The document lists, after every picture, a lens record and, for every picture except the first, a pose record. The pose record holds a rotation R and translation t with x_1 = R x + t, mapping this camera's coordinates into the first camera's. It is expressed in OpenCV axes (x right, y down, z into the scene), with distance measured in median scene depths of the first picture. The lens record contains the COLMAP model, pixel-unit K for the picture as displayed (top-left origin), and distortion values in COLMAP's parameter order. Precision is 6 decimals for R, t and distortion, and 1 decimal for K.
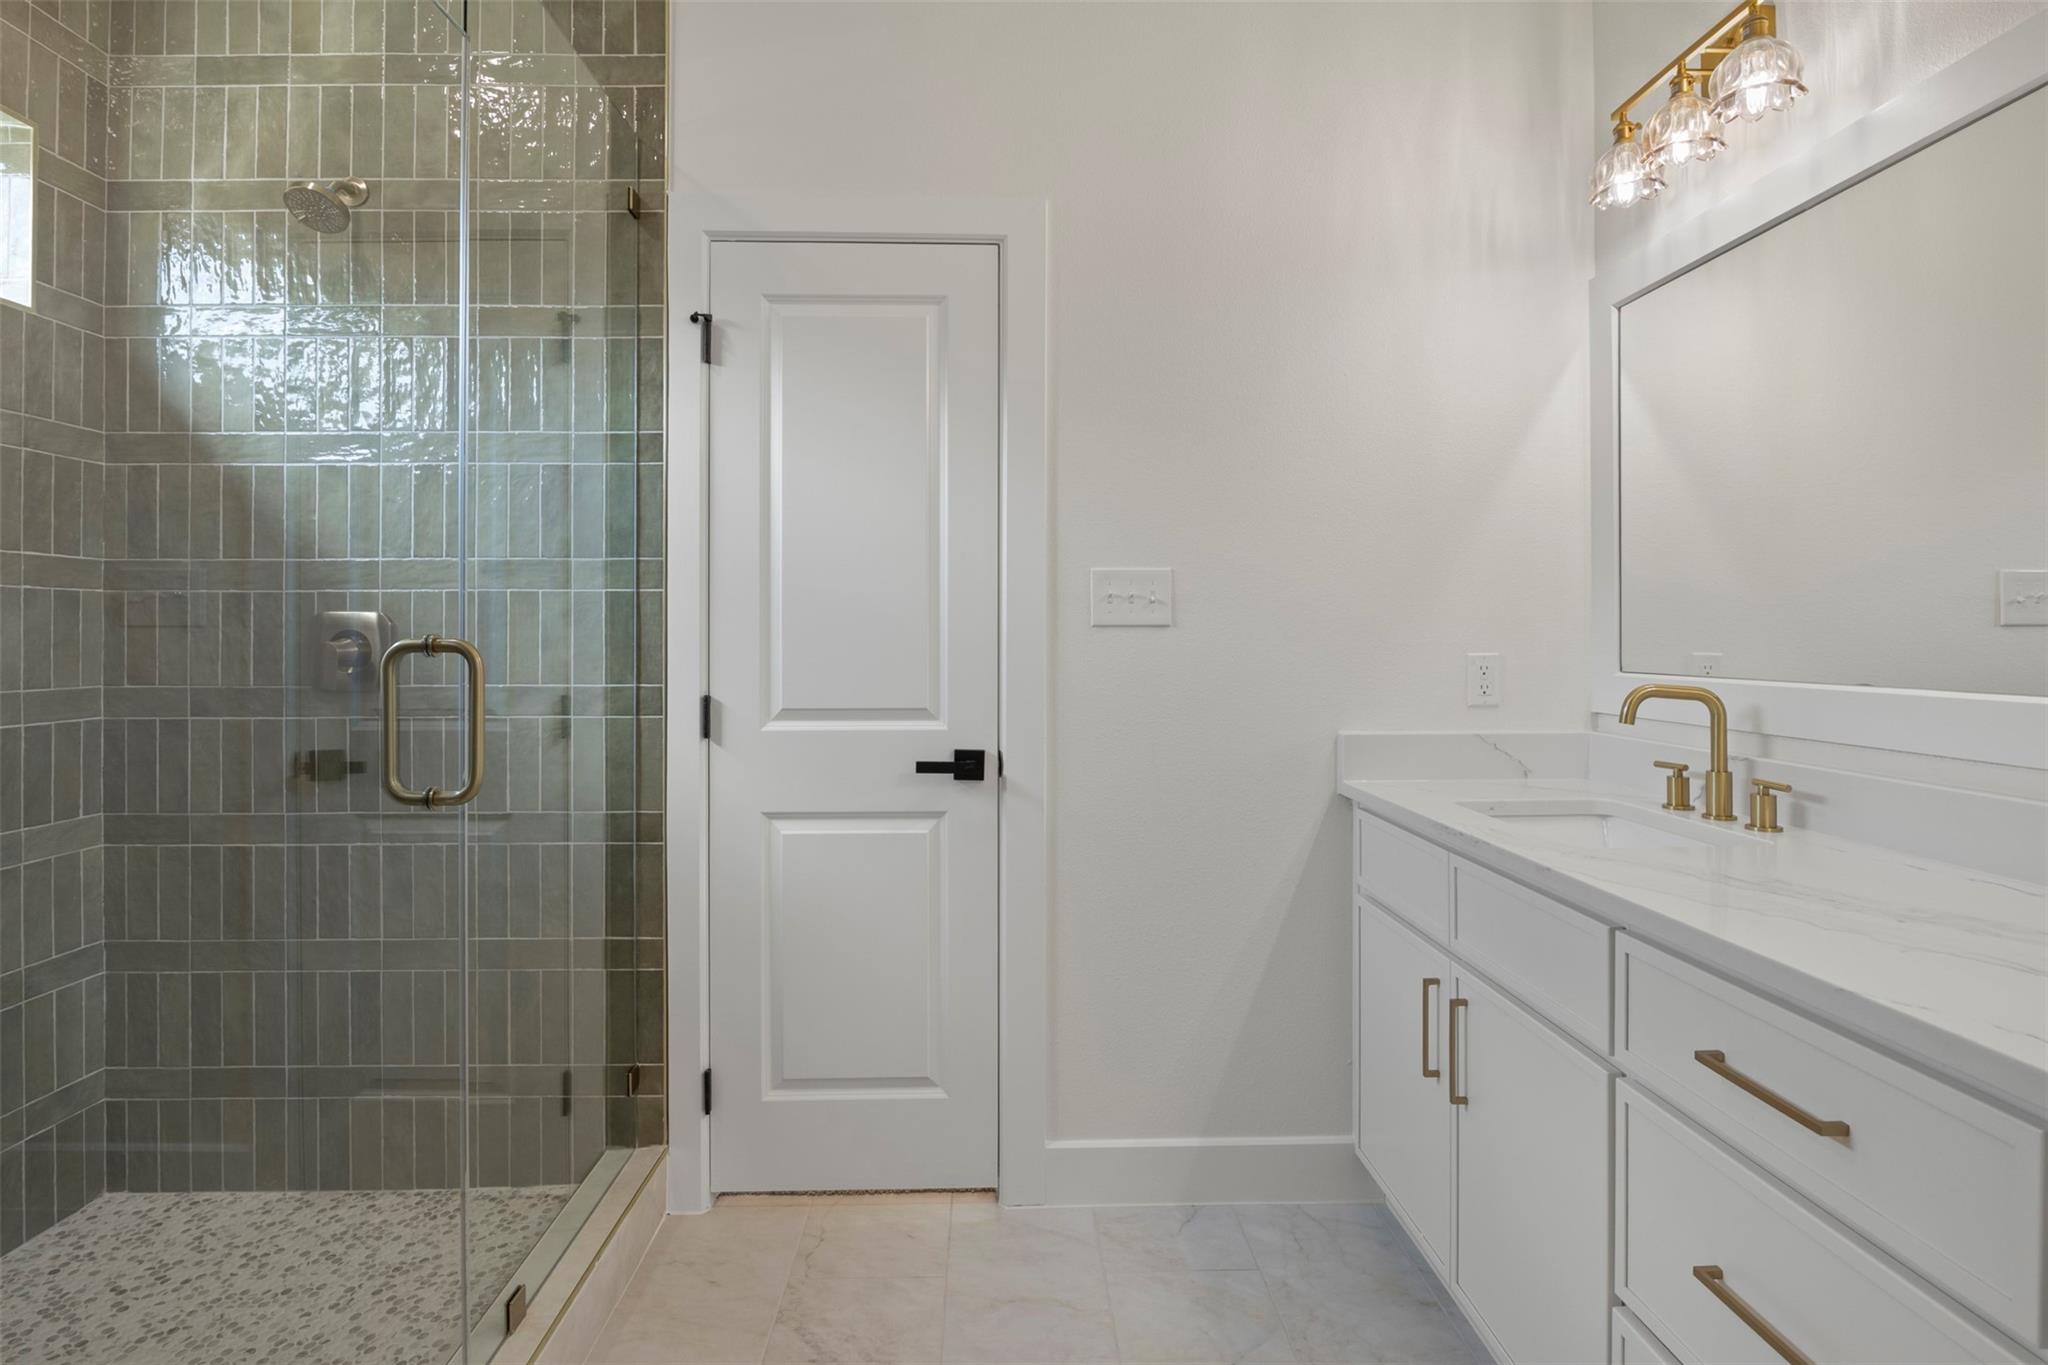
lens RADIAL K [[1025.4, 0, 1017.1], [0, 1025.4, 645.3], [0, 0, 1]] dist [-0.005243, -0.001279]
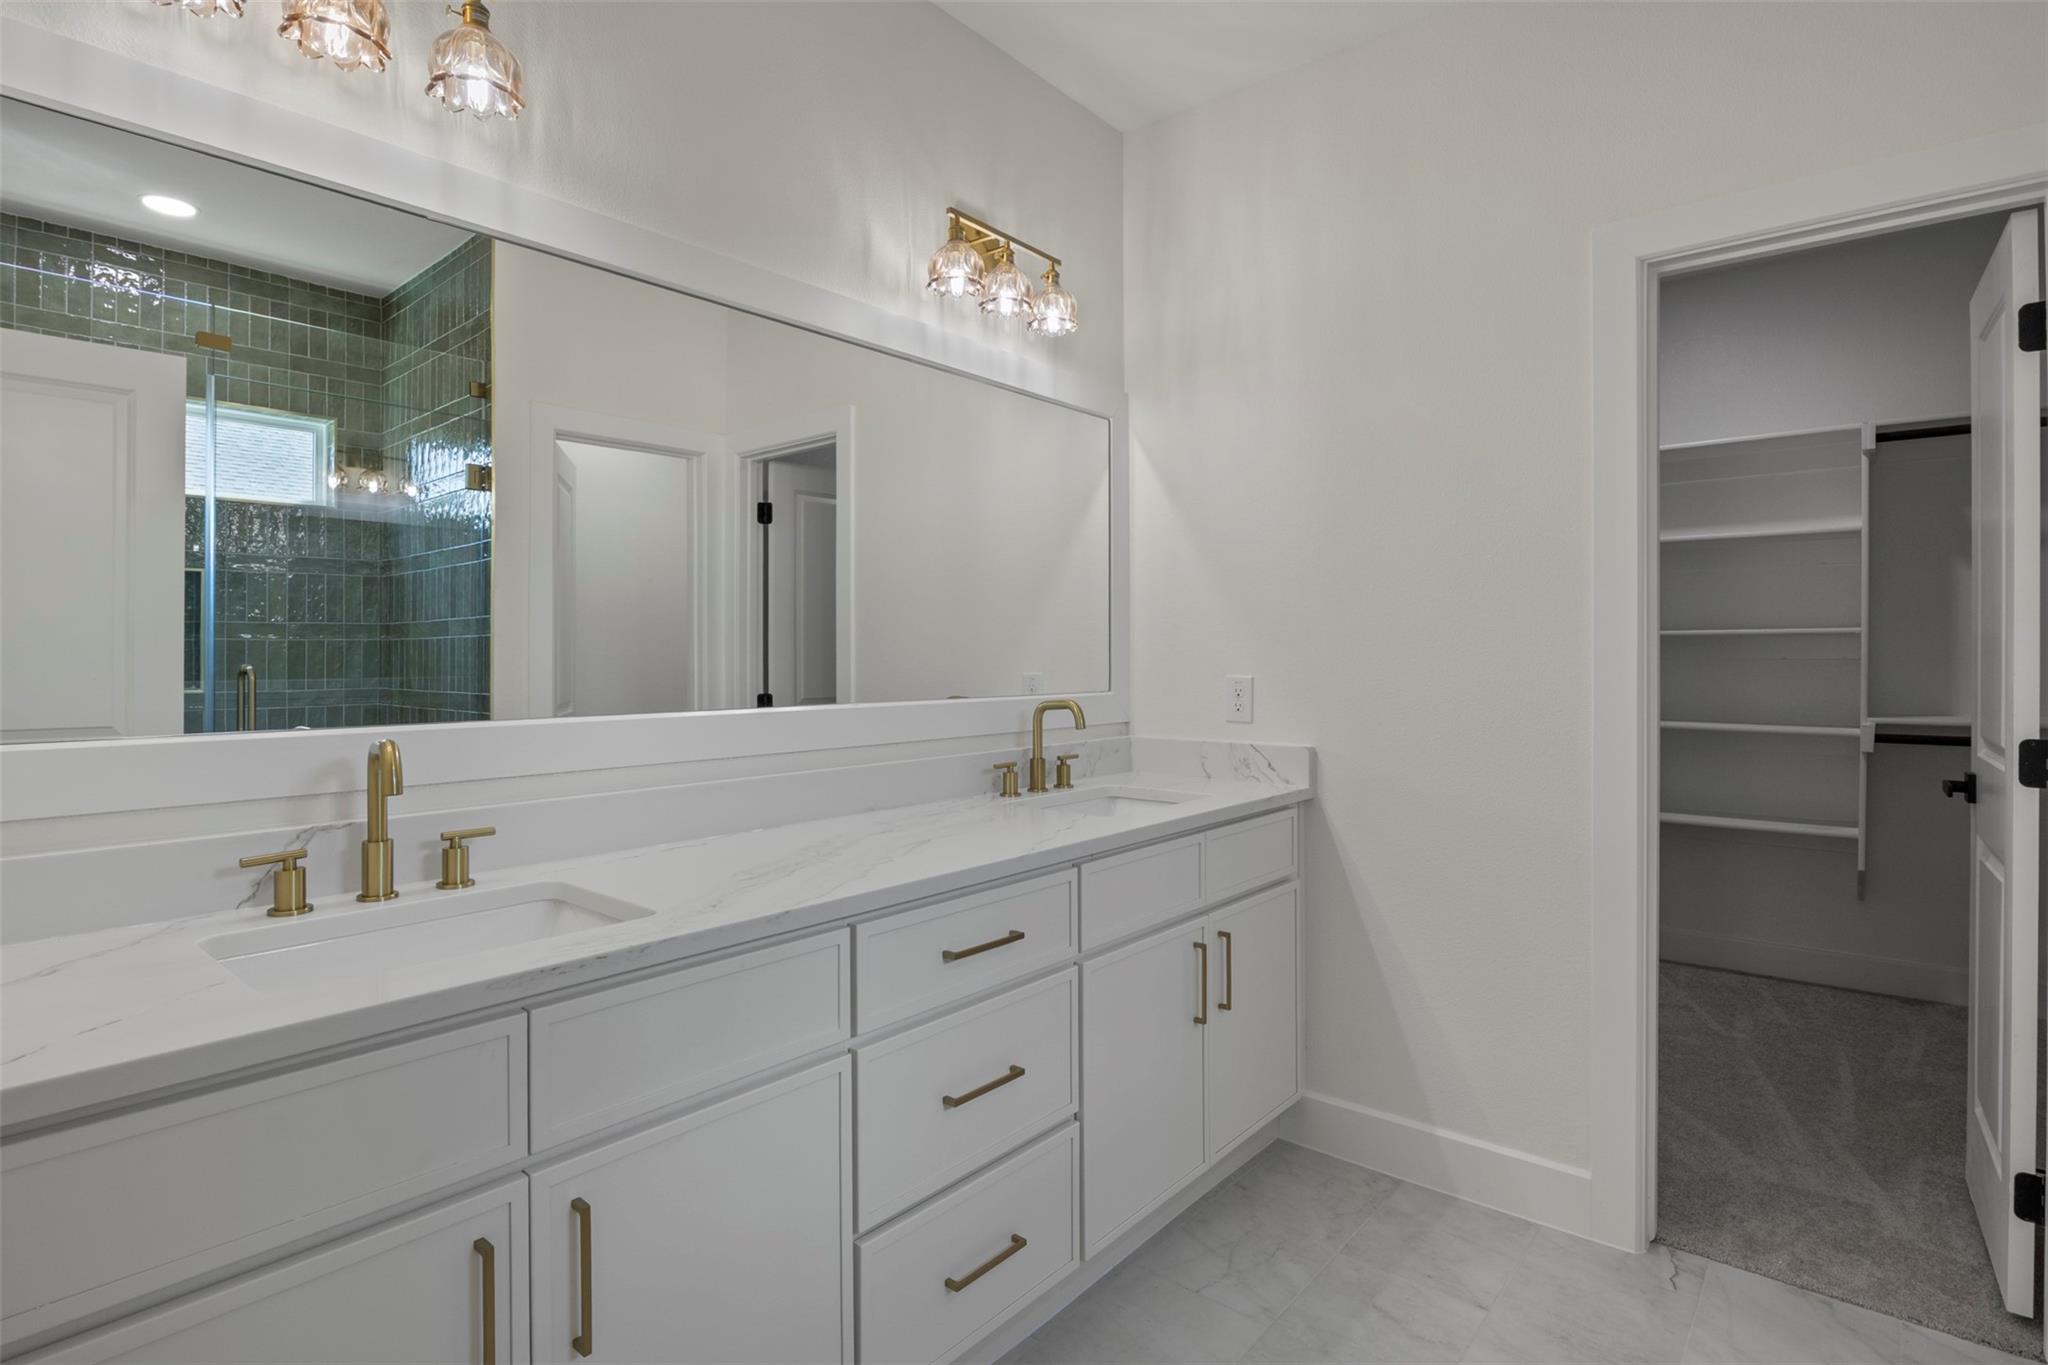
lens RADIAL K [[1025.4, 0, 1017.1], [0, 1025.4, 645.3], [0, 0, 1]] dist [-0.005243, -0.001279]
pose [[-0.739809, 0.013755, 0.672677, -0.244509], [0.013026, 0.999896, -0.006120, -0.020855], [-0.672691, 0.004235, -0.739911, 1.275044]]
